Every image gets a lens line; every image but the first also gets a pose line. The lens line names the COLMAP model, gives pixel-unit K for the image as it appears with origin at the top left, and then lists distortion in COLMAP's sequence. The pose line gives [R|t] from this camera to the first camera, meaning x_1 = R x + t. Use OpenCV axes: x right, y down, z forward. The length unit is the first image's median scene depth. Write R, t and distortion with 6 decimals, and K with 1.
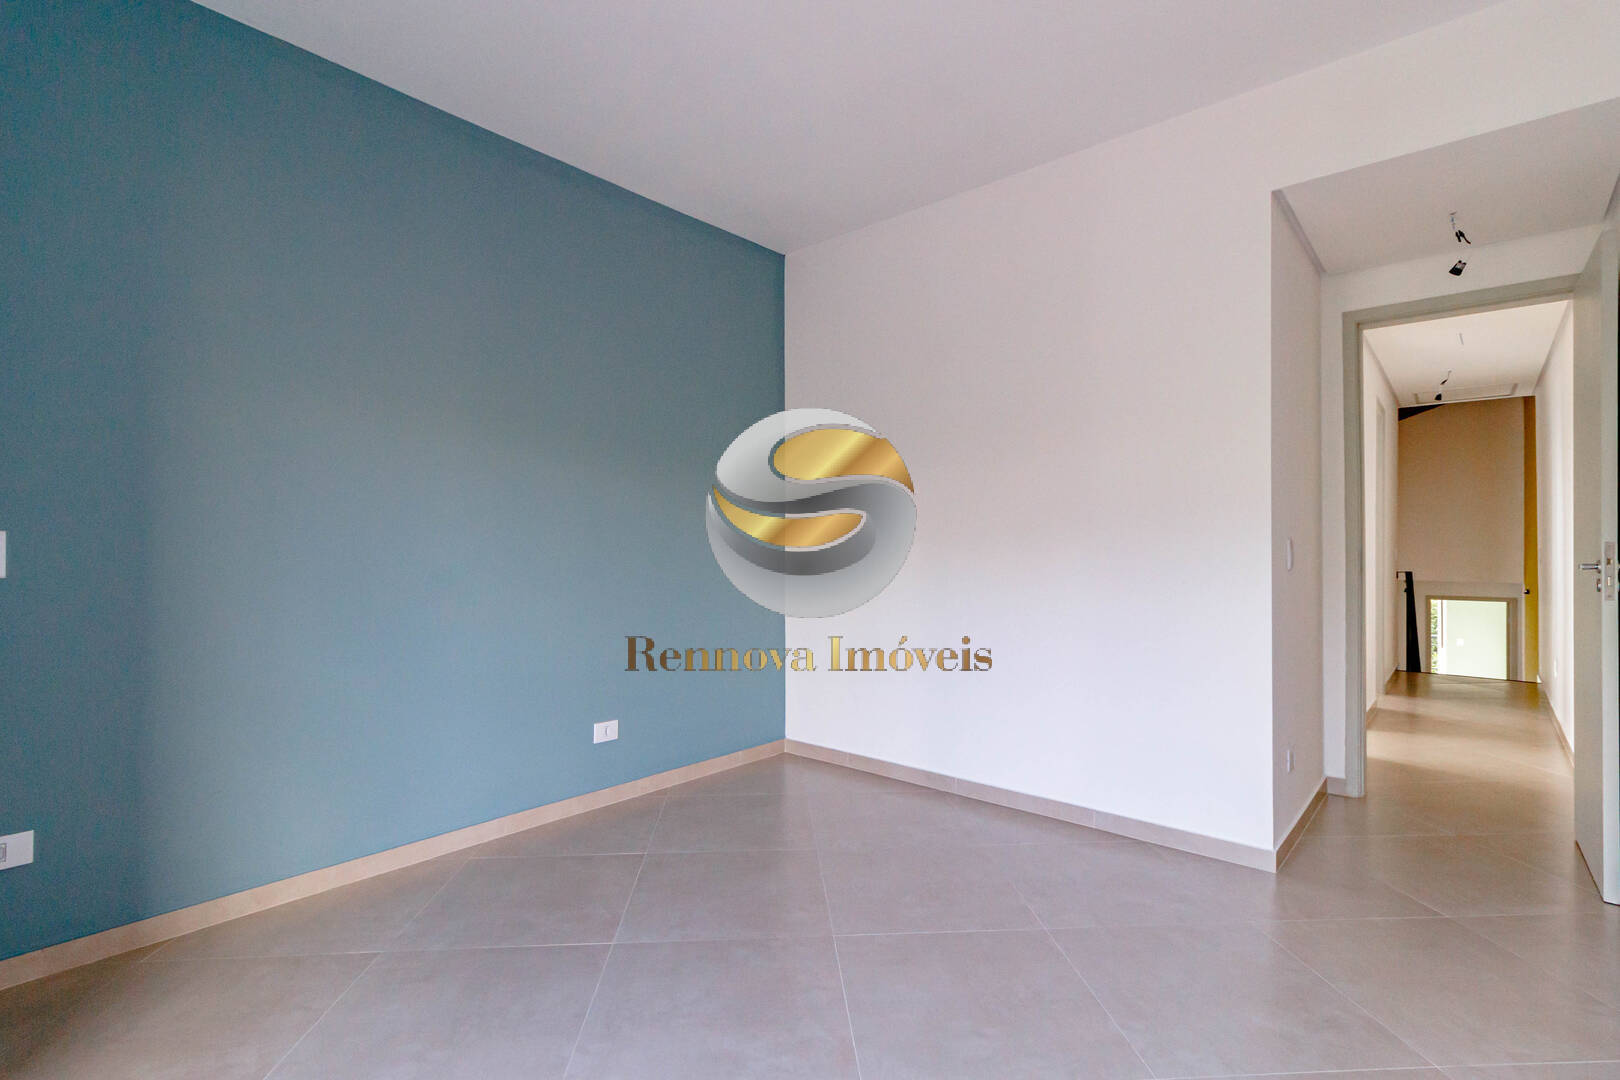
lens RADIAL K [[757.6, 0, 810.0], [0, 757.6, 540.0], [0, 0, 1]] dist [-0.052467, 0.000351]
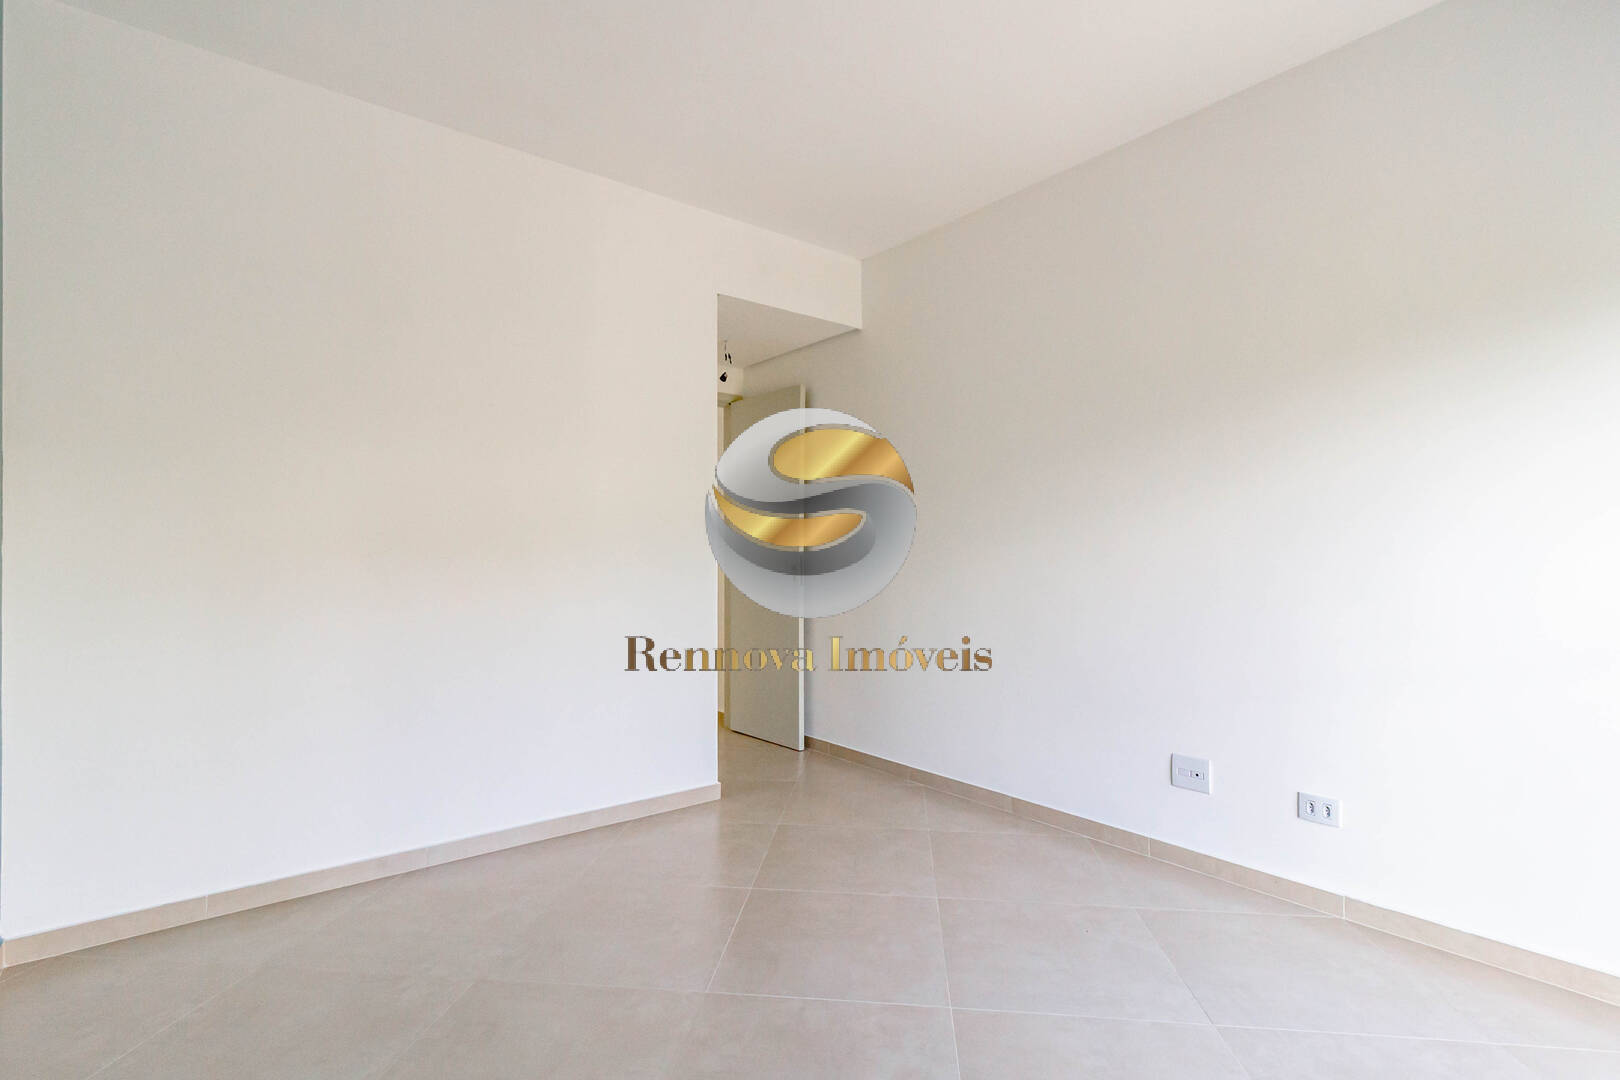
lens RADIAL K [[757.6, 0, 810.0], [0, 757.6, 540.0], [0, 0, 1]] dist [-0.052467, 0.000351]
pose [[0.201555, 0.000967, 0.979477, -0.957687], [0.029297, 0.999546, -0.007015, 0.006876], [-0.979039, 0.030110, 0.201435, 0.814949]]
